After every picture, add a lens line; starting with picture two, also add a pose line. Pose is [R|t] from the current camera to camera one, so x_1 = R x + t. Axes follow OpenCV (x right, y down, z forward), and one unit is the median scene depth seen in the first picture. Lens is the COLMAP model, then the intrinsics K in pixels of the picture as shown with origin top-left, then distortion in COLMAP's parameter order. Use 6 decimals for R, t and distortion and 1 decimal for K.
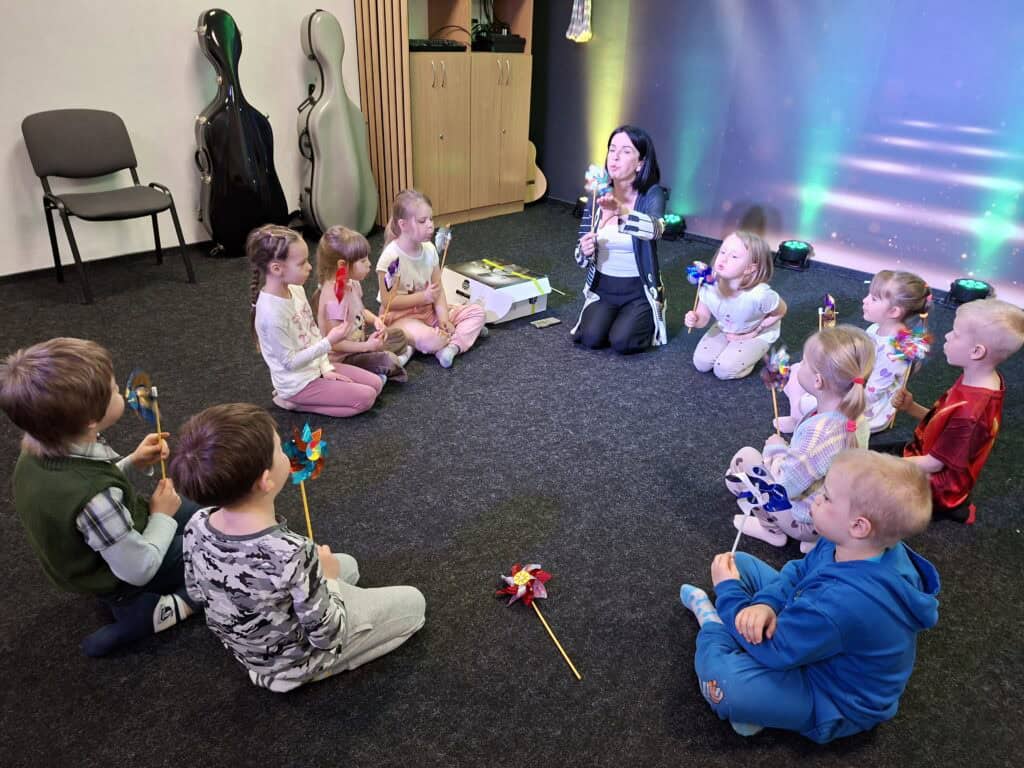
lens RADIAL K [[689.0, 0, 524.1], [0, 689.0, 382.4], [0, 0, 1]] dist [0.004883, -0.013998]
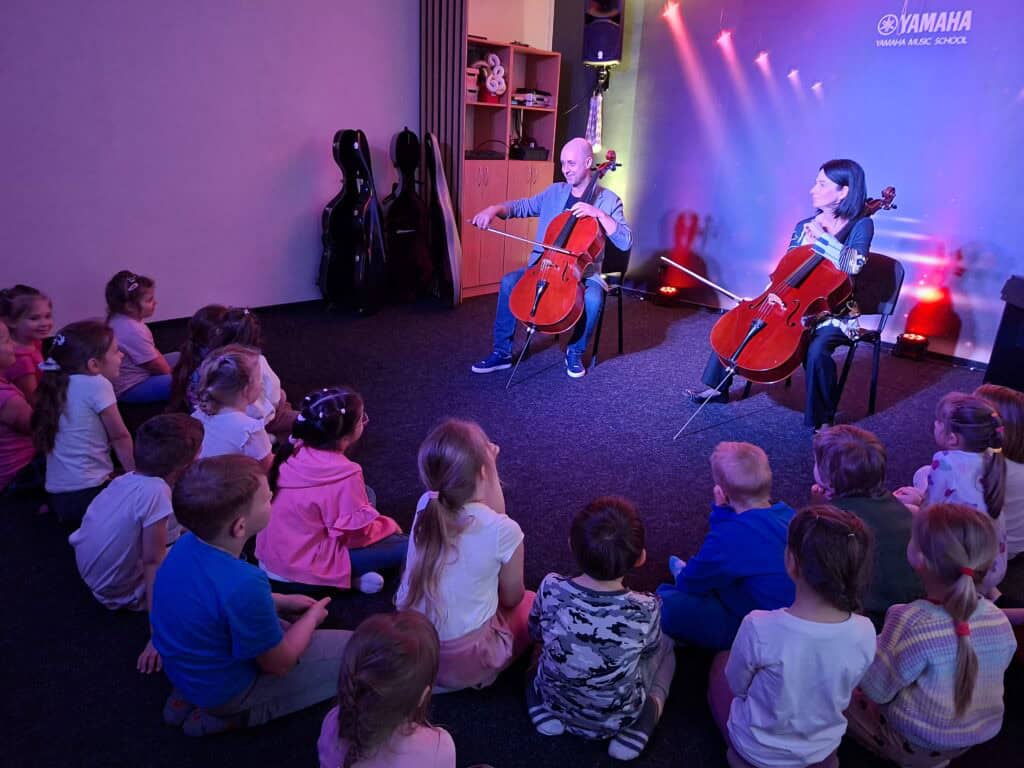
lens RADIAL K [[728.2, 0, 485.7], [0, 728.2, 388.6], [0, 0, 1]] dist [-0.005849, -0.036572]
pose [[0.999970, 0.004673, -0.006122, -0.113397], [-0.005484, 0.990125, -0.140080, 0.131846], [0.005407, 0.140110, 0.990121, -0.280104]]
